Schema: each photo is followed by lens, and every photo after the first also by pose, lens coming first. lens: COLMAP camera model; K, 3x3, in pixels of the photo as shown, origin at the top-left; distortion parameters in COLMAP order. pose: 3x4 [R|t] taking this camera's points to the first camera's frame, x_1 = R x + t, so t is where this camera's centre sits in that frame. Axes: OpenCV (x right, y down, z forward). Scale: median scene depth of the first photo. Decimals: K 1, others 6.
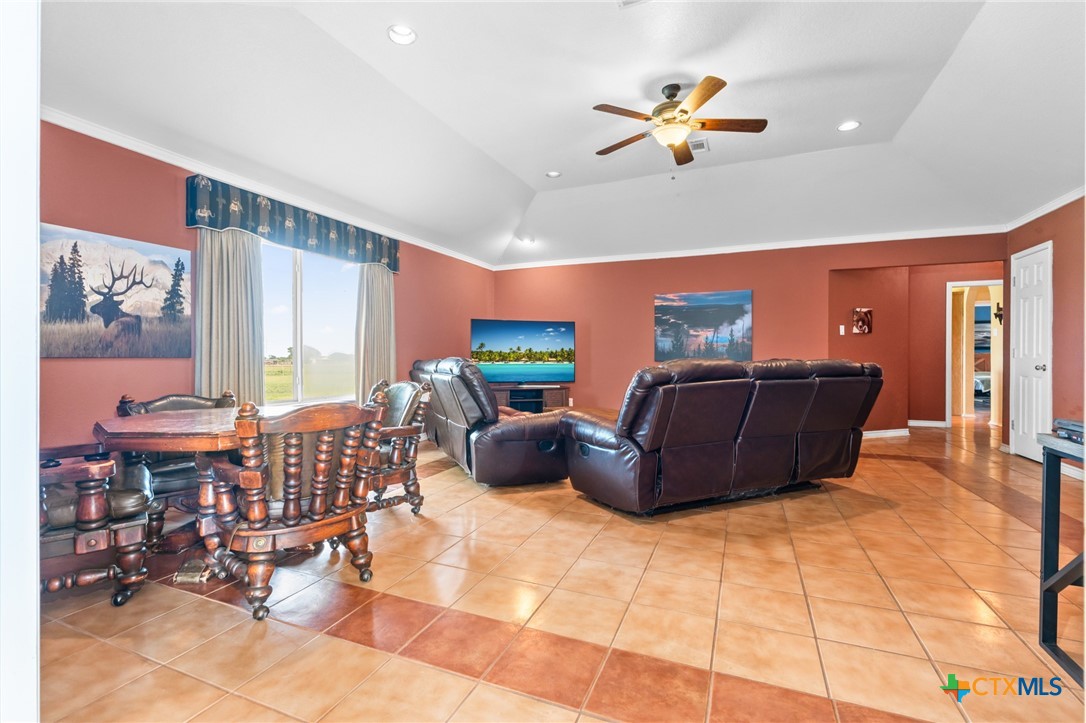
lens RADIAL K [[491.8, 0, 538.0], [0, 491.8, 358.4], [0, 0, 1]] dist [-0.001983, 0.000039]
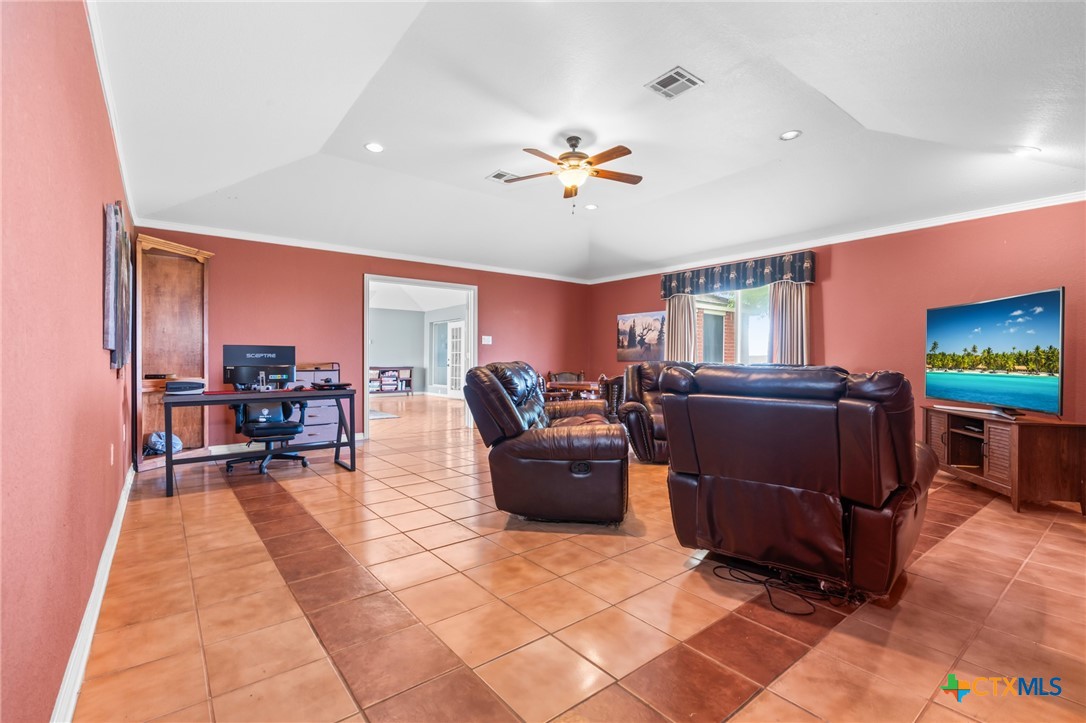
lens RADIAL K [[491.8, 0, 544.6], [0, 491.8, 362.7], [0, 0, 1]] dist [-0.001983, 0.000039]
pose [[-0.465577, 0.012860, -0.884914, 0.775217], [0.003710, 0.999914, 0.012579, -0.012717], [0.885000, 0.002573, -0.465585, 0.835916]]
